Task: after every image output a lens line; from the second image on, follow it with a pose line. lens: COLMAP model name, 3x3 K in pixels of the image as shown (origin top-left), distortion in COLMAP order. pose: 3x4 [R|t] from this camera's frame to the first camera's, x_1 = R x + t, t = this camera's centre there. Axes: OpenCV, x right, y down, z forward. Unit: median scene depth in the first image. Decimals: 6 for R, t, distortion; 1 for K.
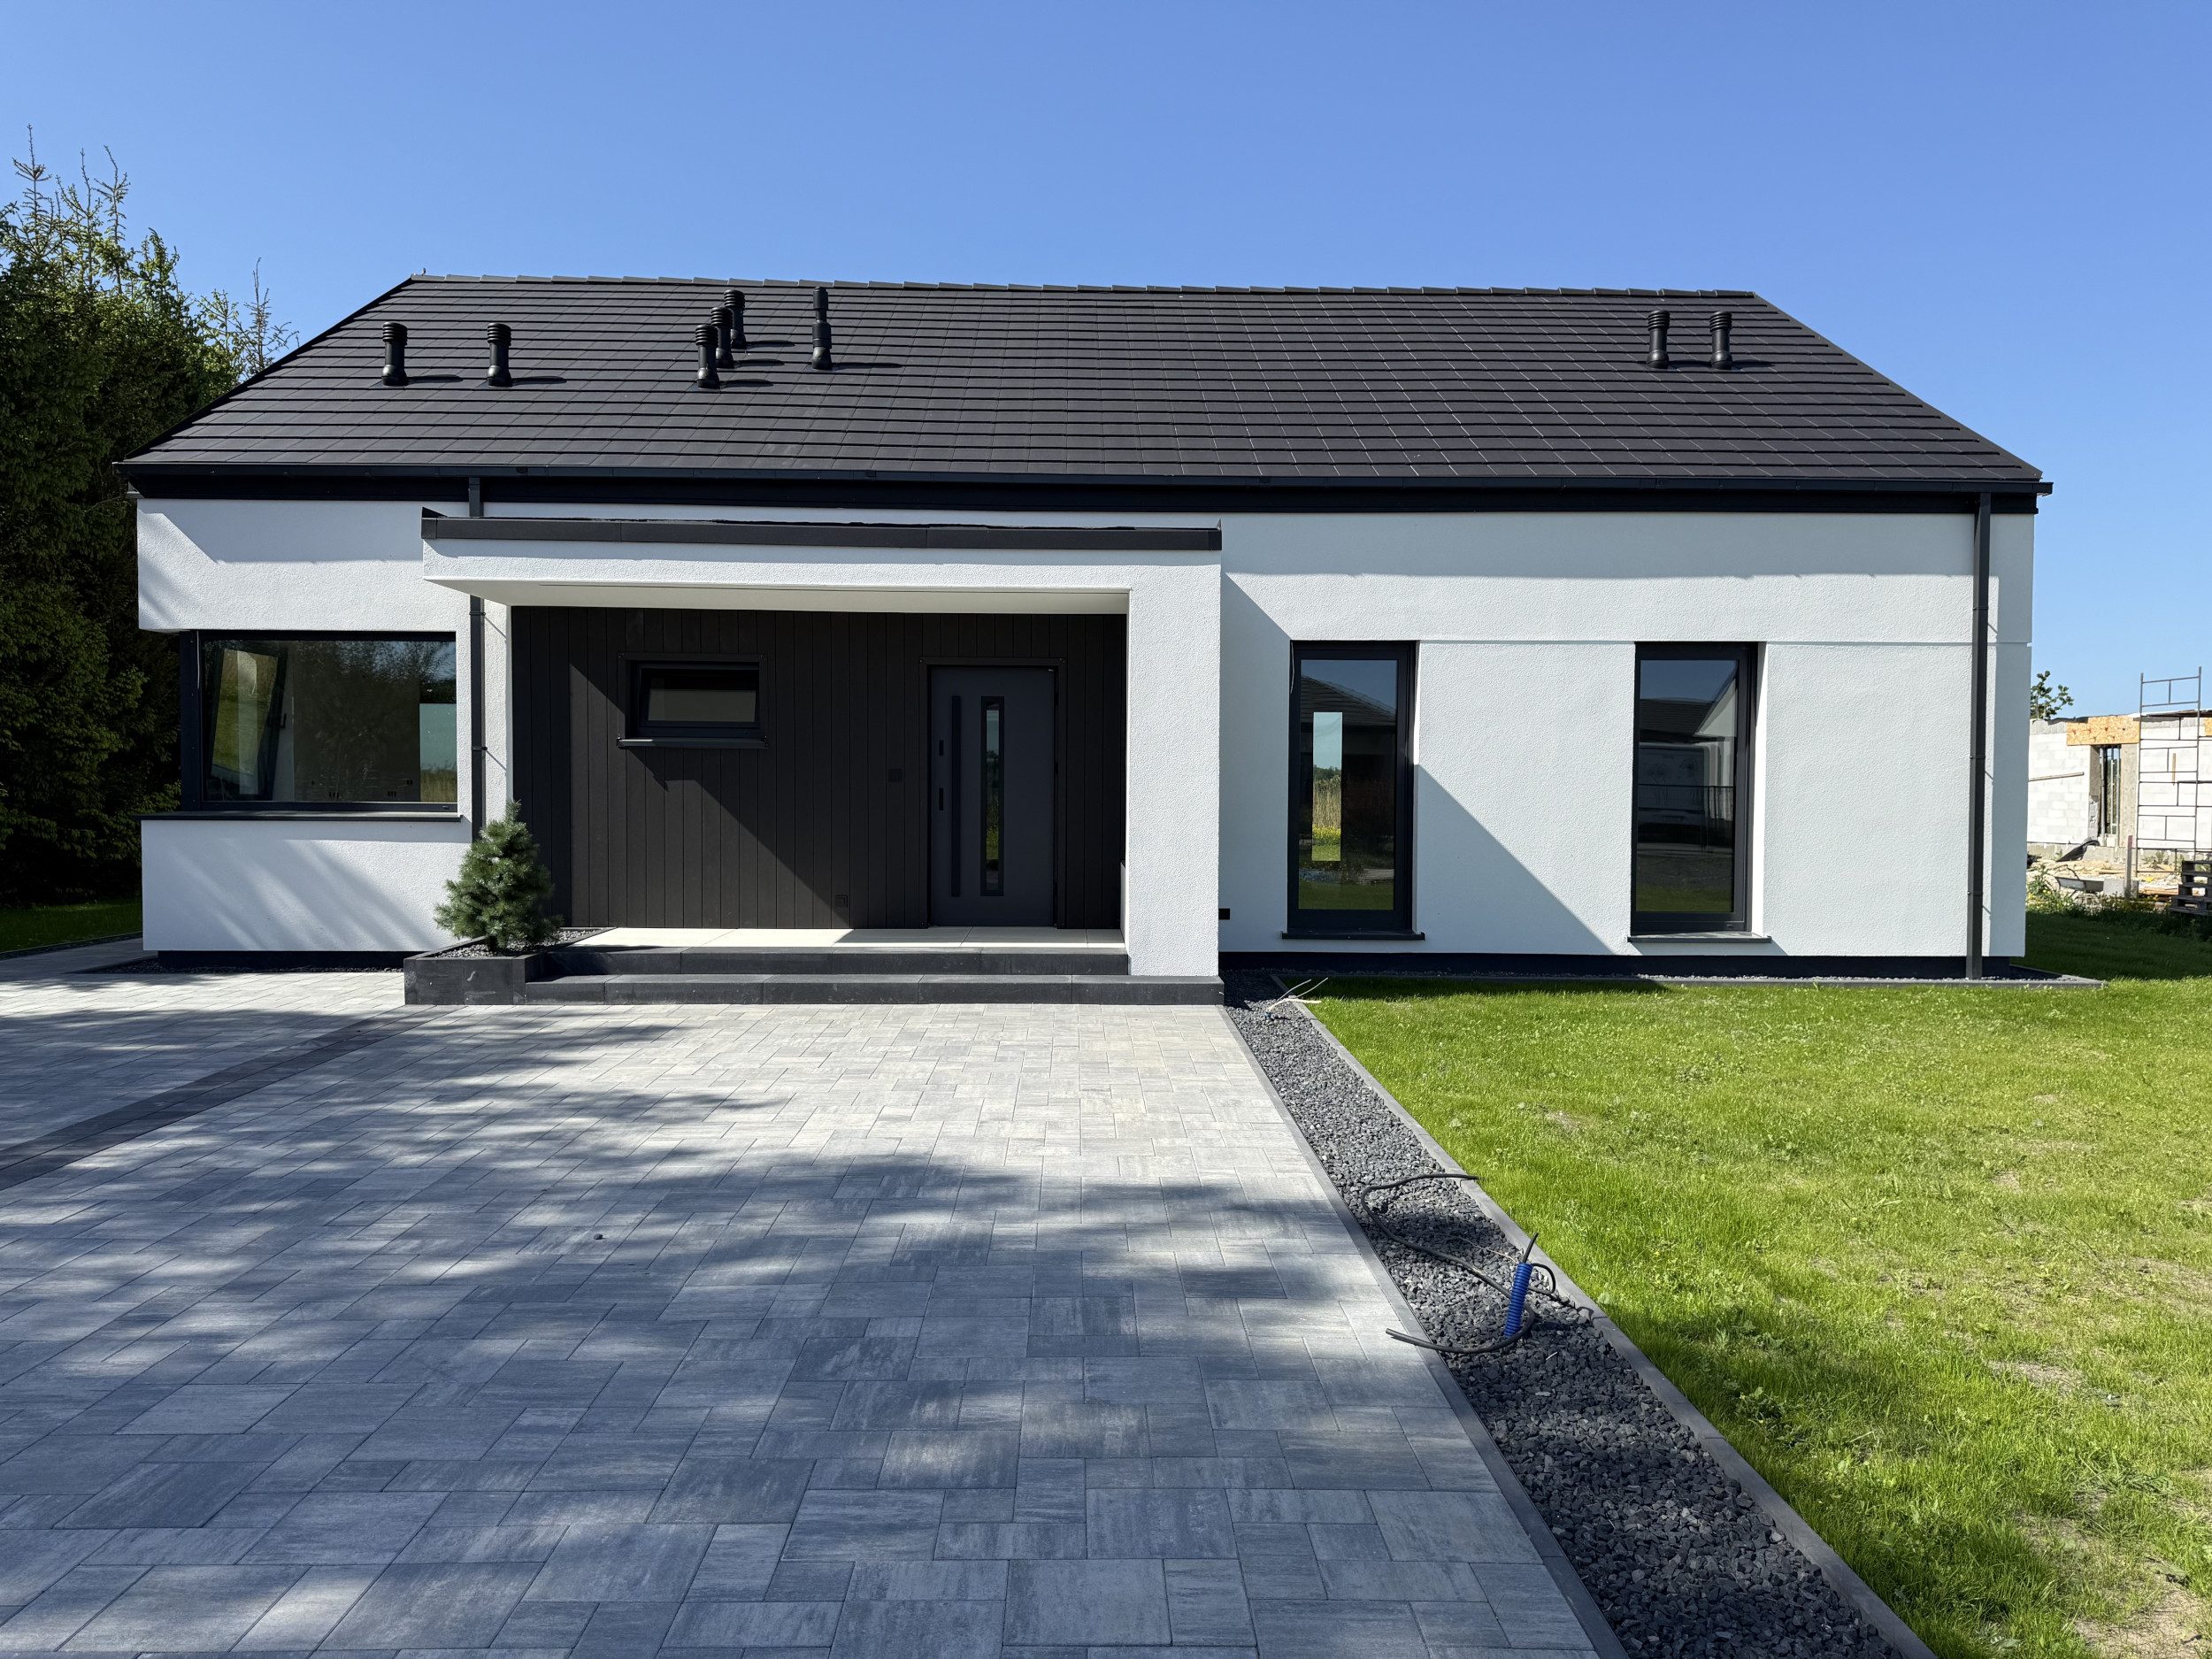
lens RADIAL K [[1546.1, 0, 1112.8], [0, 1546.1, 846.0], [0, 0, 1]] dist [0.036588, -0.048101]
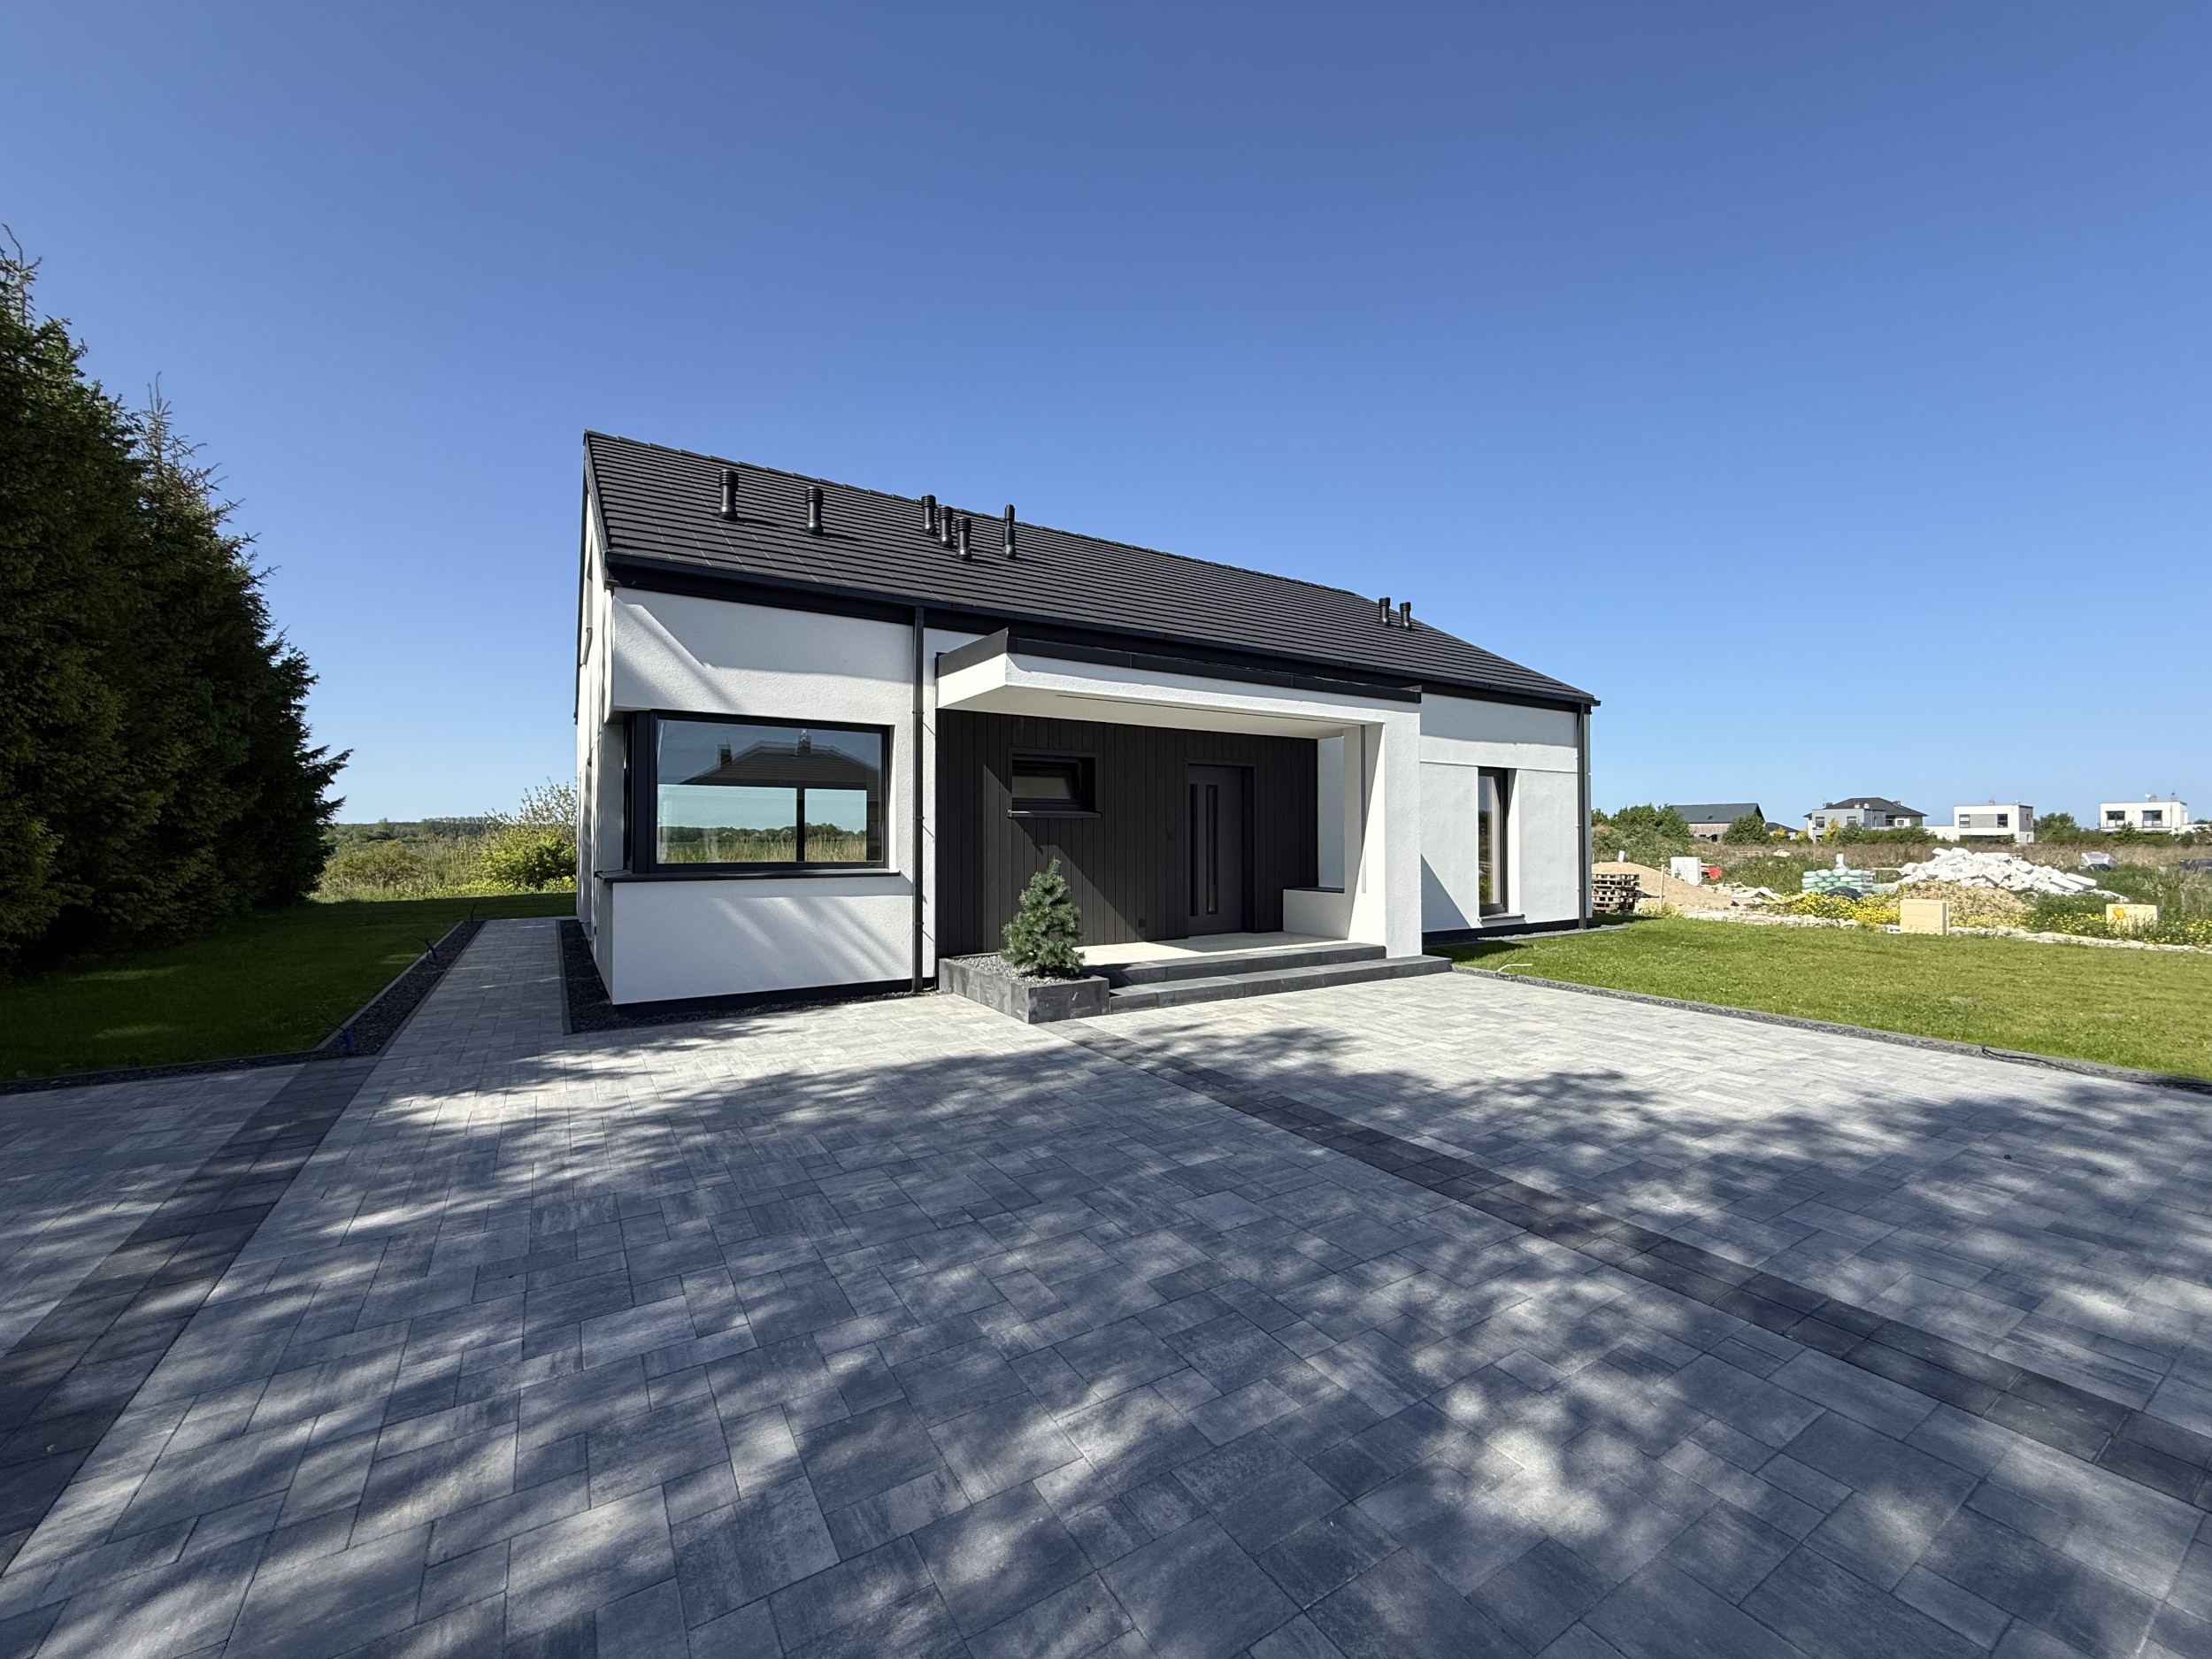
lens RADIAL K [[886.8, 0, 1112.7], [0, 886.8, 820.4], [0, 0, 1]] dist [0.000437, -0.000382]
pose [[0.858842, 0.003433, 0.512230, -0.622810], [0.025472, 0.998454, -0.049399, -0.020051], [-0.511608, 0.055474, 0.857427, 0.285101]]
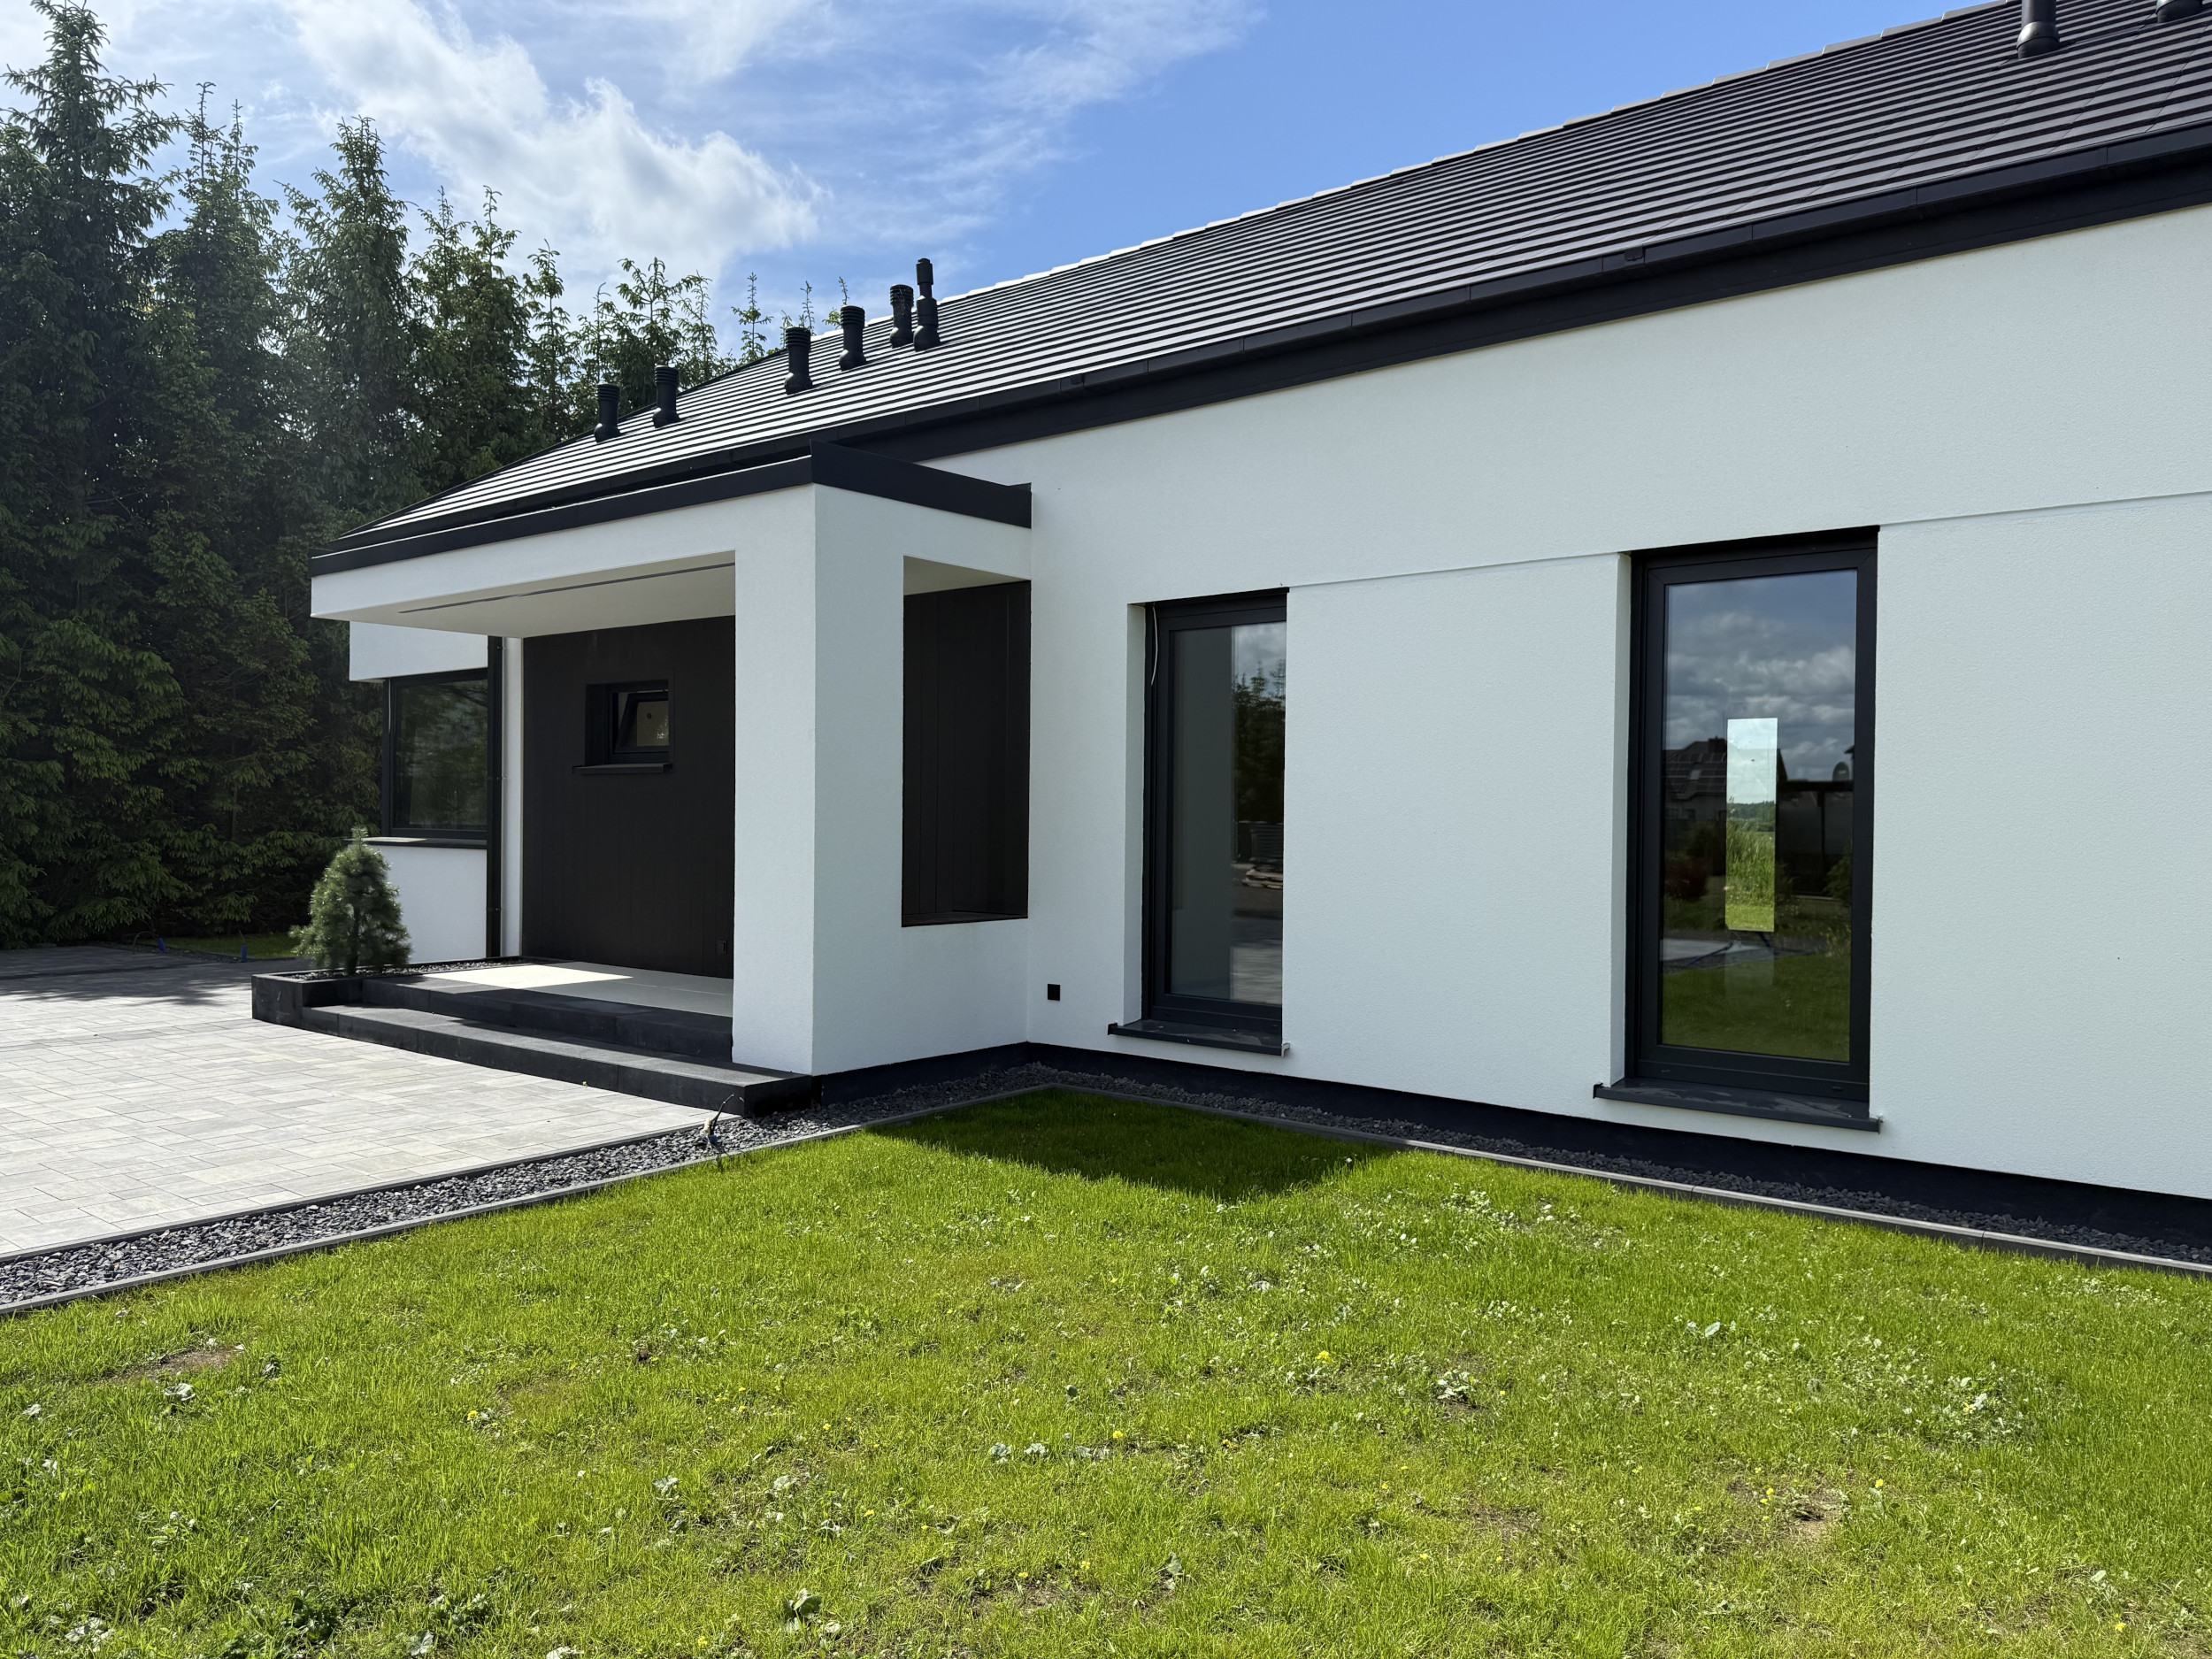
lens RADIAL K [[1546.1, 0, 1216.0], [0, 1546.1, 849.0], [0, 0, 1]] dist [0.036588, -0.048101]
pose [[0.778153, 0.013007, -0.627940, 0.570224], [-0.031995, 0.999308, -0.018949, -0.011277], [0.627259, 0.034836, 0.778031, 0.481103]]
